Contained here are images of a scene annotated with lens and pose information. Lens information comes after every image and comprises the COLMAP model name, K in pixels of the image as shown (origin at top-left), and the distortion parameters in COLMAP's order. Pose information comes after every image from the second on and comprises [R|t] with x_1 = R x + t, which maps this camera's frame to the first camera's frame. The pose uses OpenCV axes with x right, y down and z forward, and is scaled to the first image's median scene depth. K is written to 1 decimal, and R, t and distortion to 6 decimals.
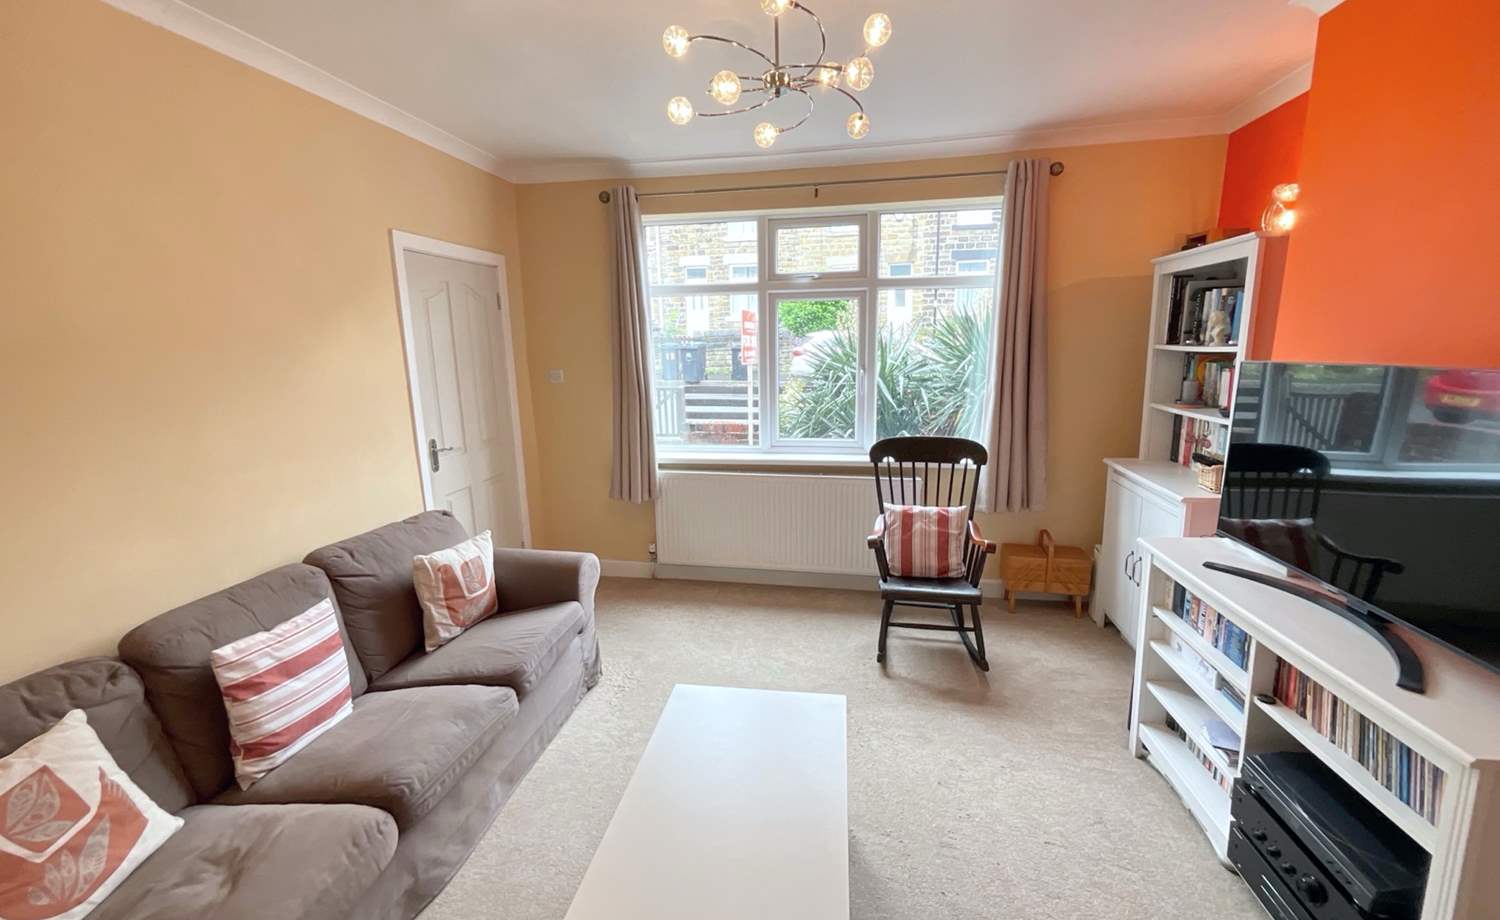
lens RADIAL K [[608.0, 0, 749.3], [0, 608.0, 456.7], [0, 0, 1]] dist [-0.002255, 0.000600]
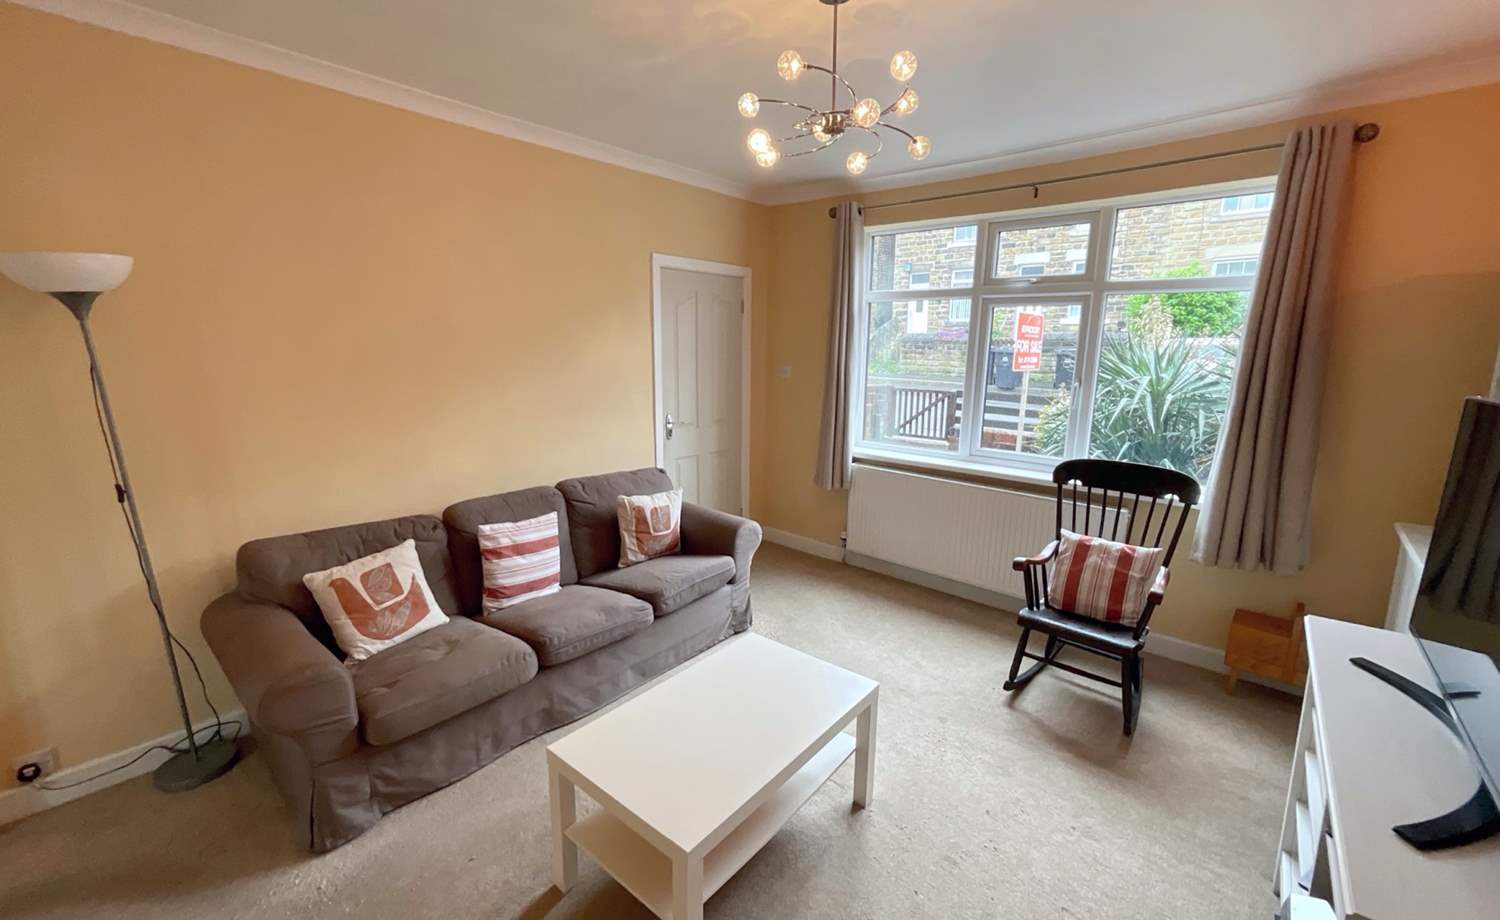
lens RADIAL K [[608.0, 0, 751.6], [0, 608.0, 455.2], [0, 0, 1]] dist [-0.002255, 0.000600]
pose [[0.858196, 0.123404, -0.498267, 0.275456], [-0.124250, 0.991747, 0.031619, -0.004134], [0.498057, 0.034774, 0.866447, -0.026578]]
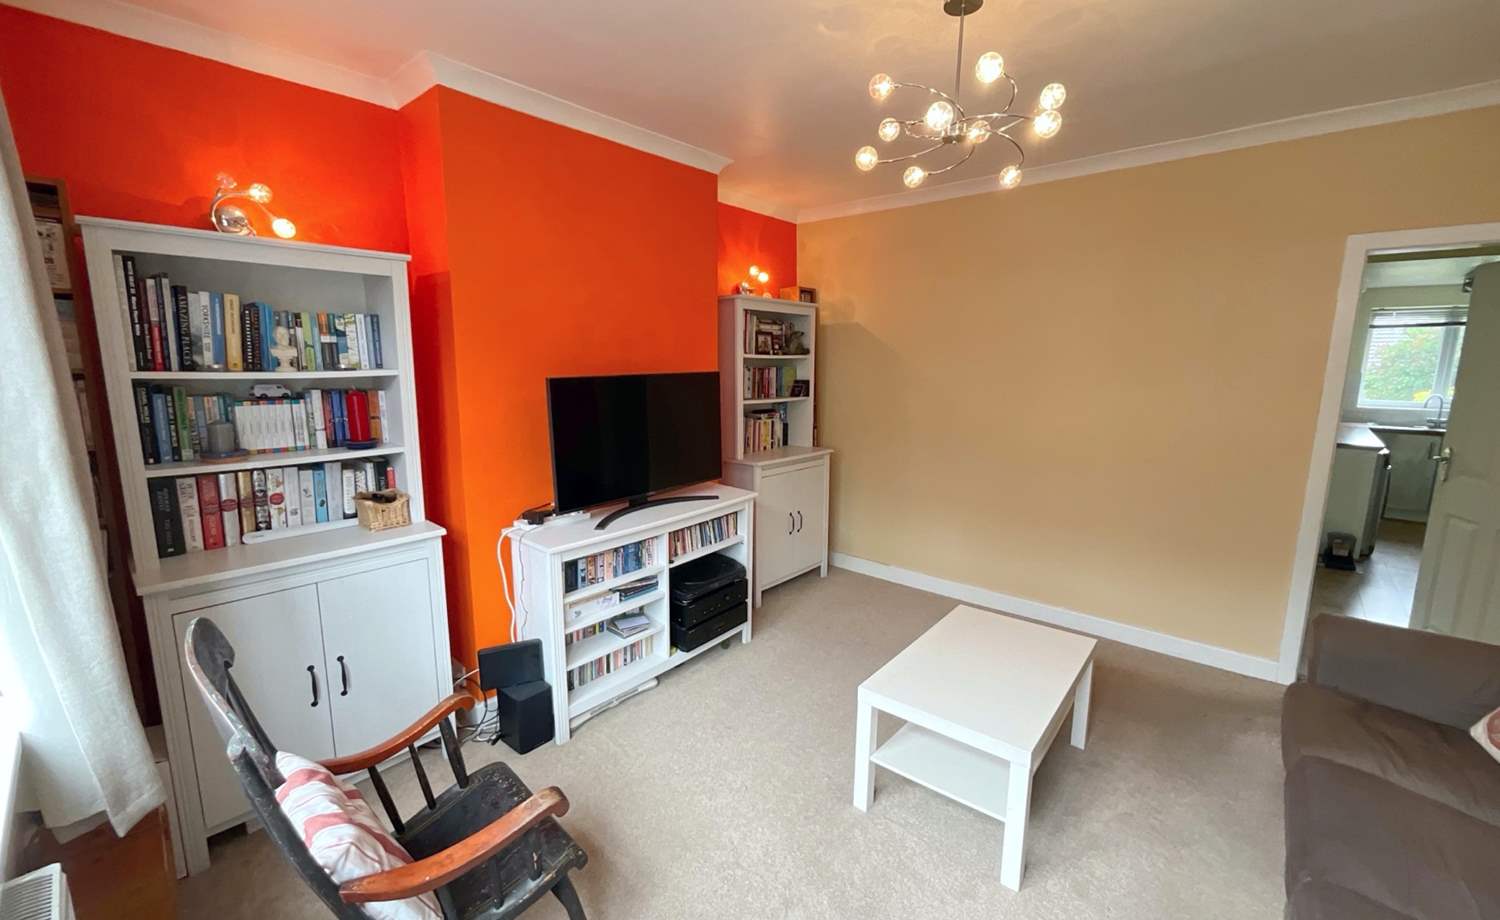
lens RADIAL K [[608.0, 0, 753.3], [0, 608.0, 456.3], [0, 0, 1]] dist [-0.002255, 0.000600]
pose [[-0.850871, -0.071465, 0.520491, -0.131281], [0.108811, 0.945253, 0.307664, -0.209842], [-0.513983, 0.318417, -0.796512, 1.114315]]
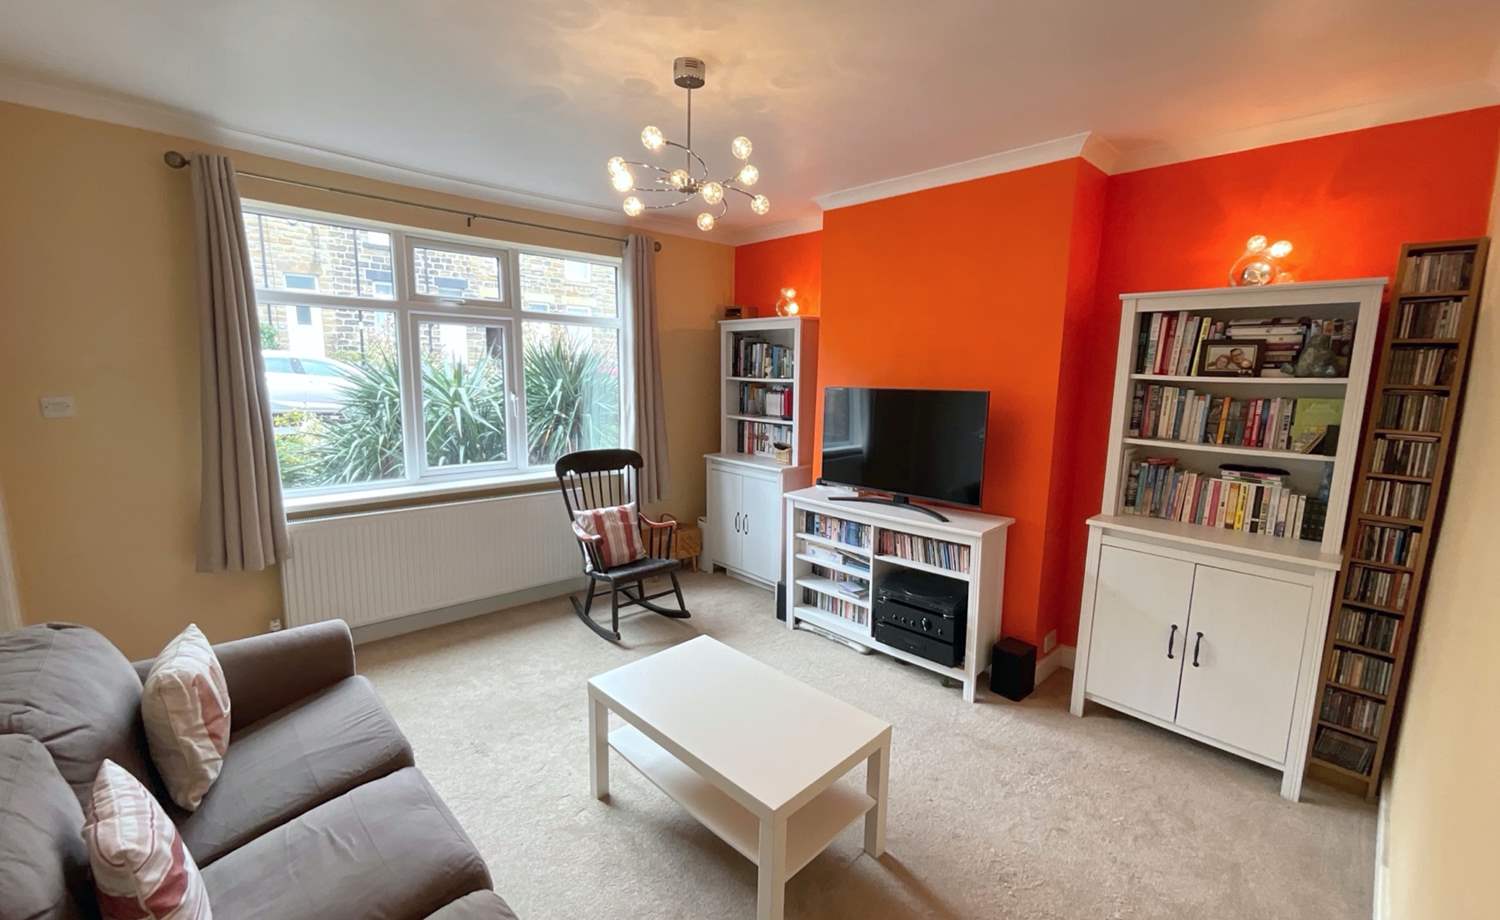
lens RADIAL K [[608.0, 0, 748.5], [0, 608.0, 458.0], [0, 0, 1]] dist [-0.002255, 0.000600]
pose [[0.597874, -0.087328, 0.796819, -0.498656], [0.122041, 0.992376, 0.017190, -0.001720], [-0.792246, 0.086967, 0.603973, 0.052394]]
